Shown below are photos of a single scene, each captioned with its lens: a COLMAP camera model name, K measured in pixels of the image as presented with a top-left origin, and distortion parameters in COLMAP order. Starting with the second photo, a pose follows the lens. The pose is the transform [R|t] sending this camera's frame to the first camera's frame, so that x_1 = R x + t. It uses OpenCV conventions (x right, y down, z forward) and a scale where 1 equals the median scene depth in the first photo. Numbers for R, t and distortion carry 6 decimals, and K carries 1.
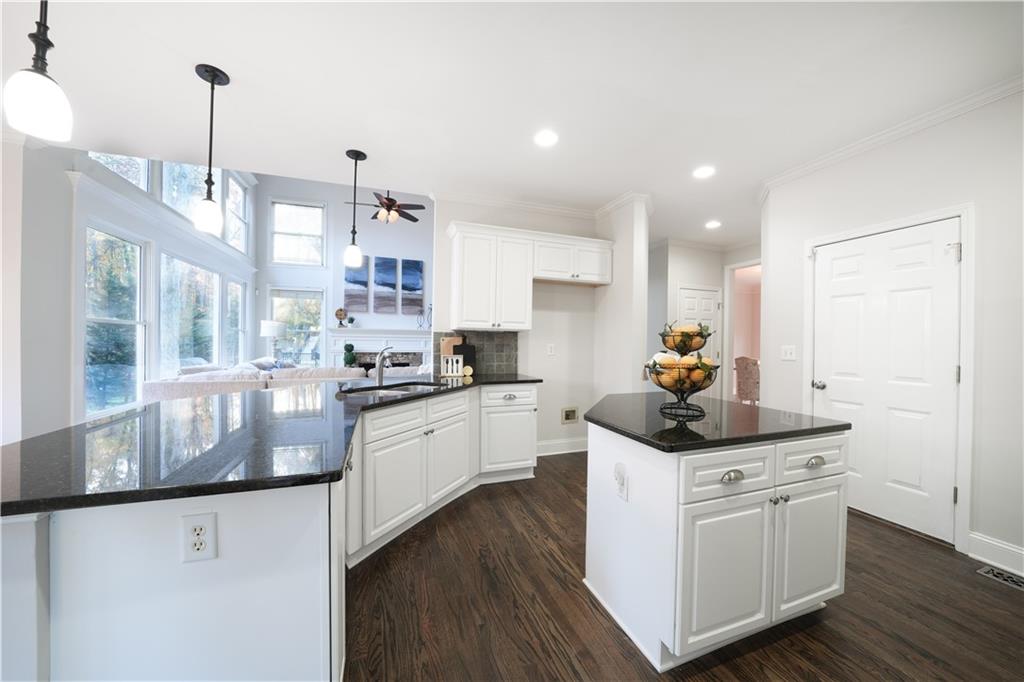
lens RADIAL K [[362.7, 0, 509.9], [0, 362.7, 339.8], [0, 0, 1]] dist [-0.021752, 0.002449]
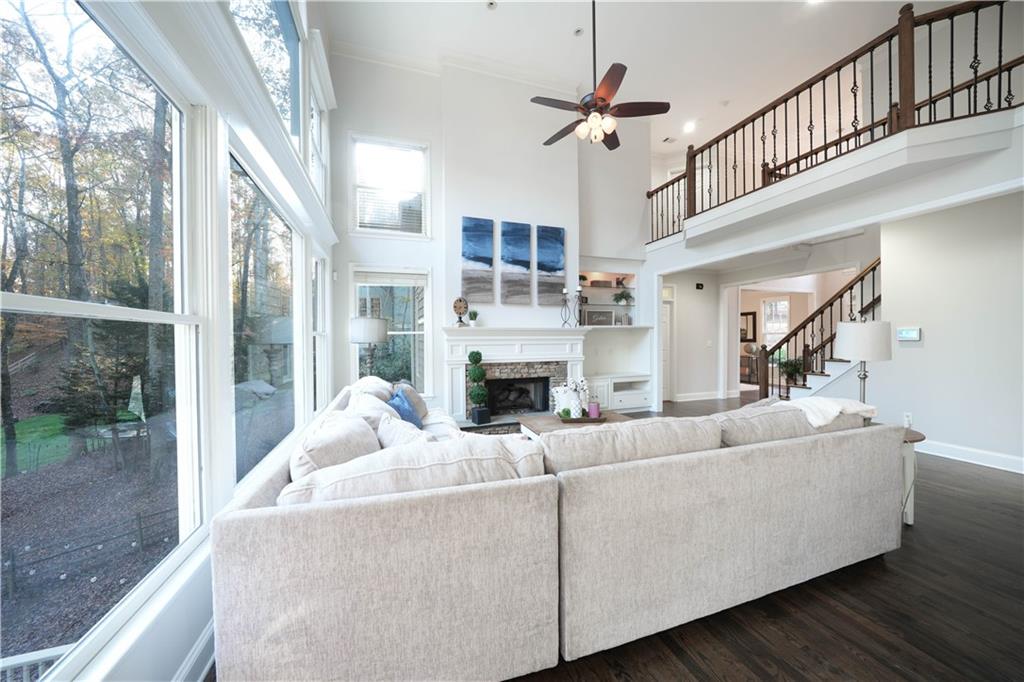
lens RADIAL K [[362.7, 0, 512.0], [0, 362.7, 341.8], [0, 0, 1]] dist [-0.021752, 0.002449]
pose [[0.999718, -0.020089, -0.012676, -0.349491], [0.020228, 0.999736, 0.010913, -0.011134], [0.012453, -0.011167, 0.999860, 0.320031]]
